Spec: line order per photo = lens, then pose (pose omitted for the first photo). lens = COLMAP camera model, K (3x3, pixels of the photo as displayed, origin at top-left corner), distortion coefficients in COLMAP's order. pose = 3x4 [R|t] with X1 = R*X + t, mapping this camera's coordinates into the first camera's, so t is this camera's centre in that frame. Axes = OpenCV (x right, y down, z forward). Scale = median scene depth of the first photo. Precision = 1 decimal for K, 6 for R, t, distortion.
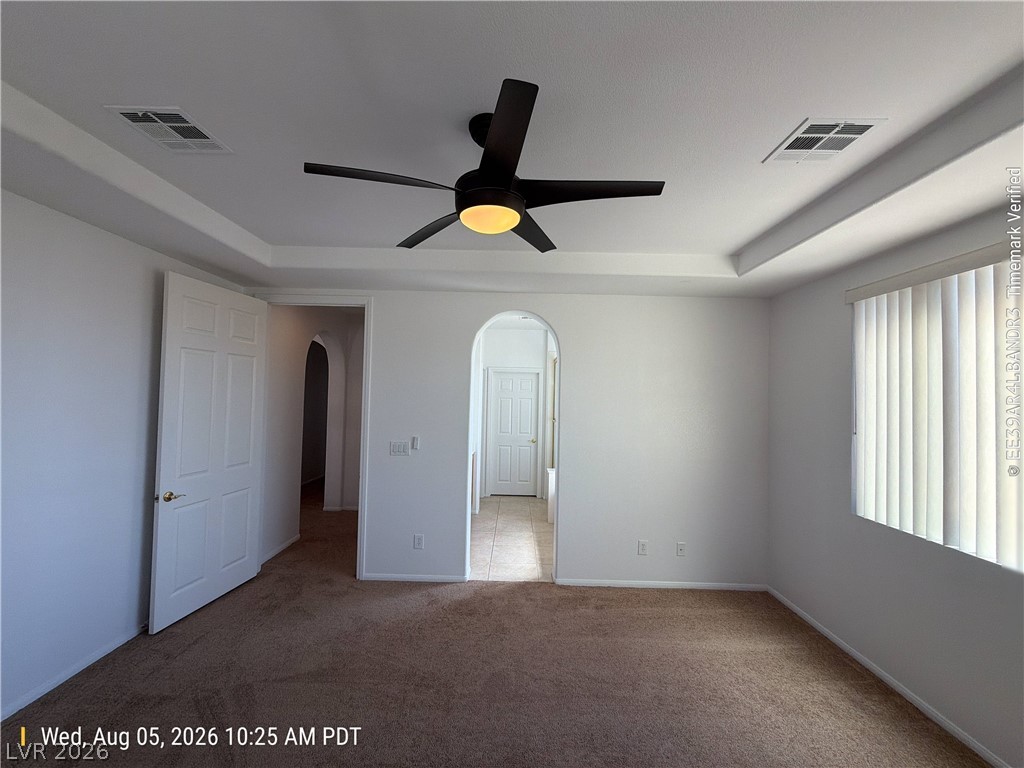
lens RADIAL K [[408.8, 0, 511.8], [0, 408.8, 386.7], [0, 0, 1]] dist [-0.003380, -0.000218]
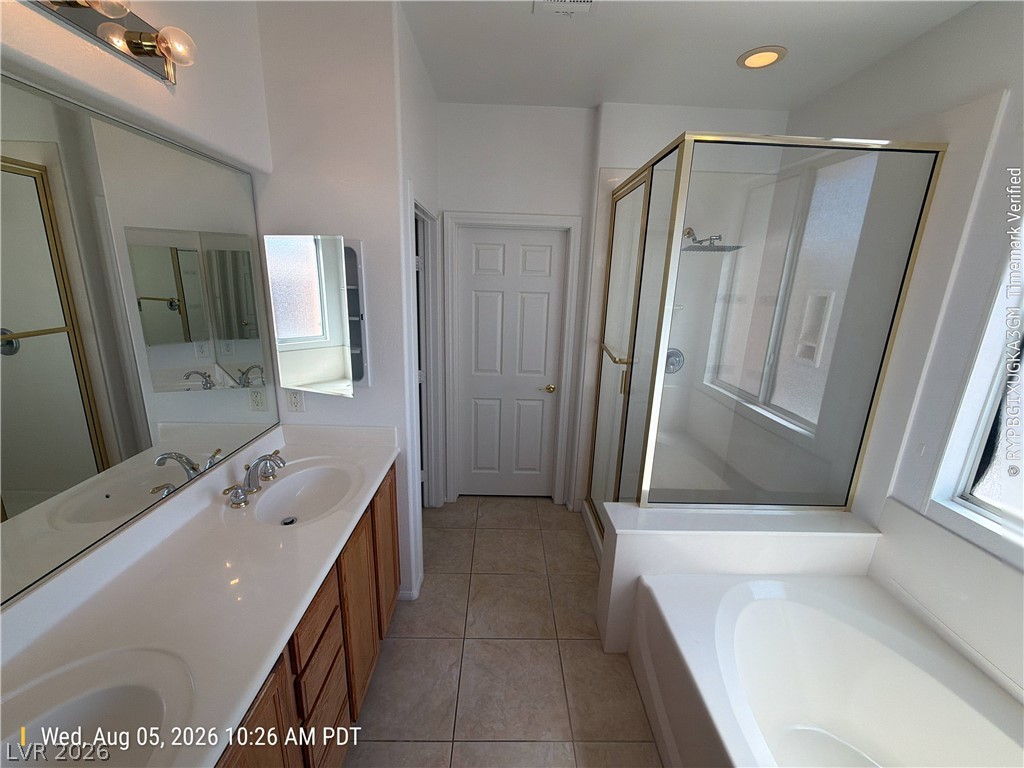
lens RADIAL K [[408.8, 0, 512.9], [0, 408.8, 378.4], [0, 0, 1]] dist [-0.003380, -0.000218]
pose [[0.999495, -0.002119, 0.031709, -0.002840], [-0.006564, 0.962490, 0.271238, -0.000911], [-0.031094, -0.271309, 0.961990, 0.572843]]
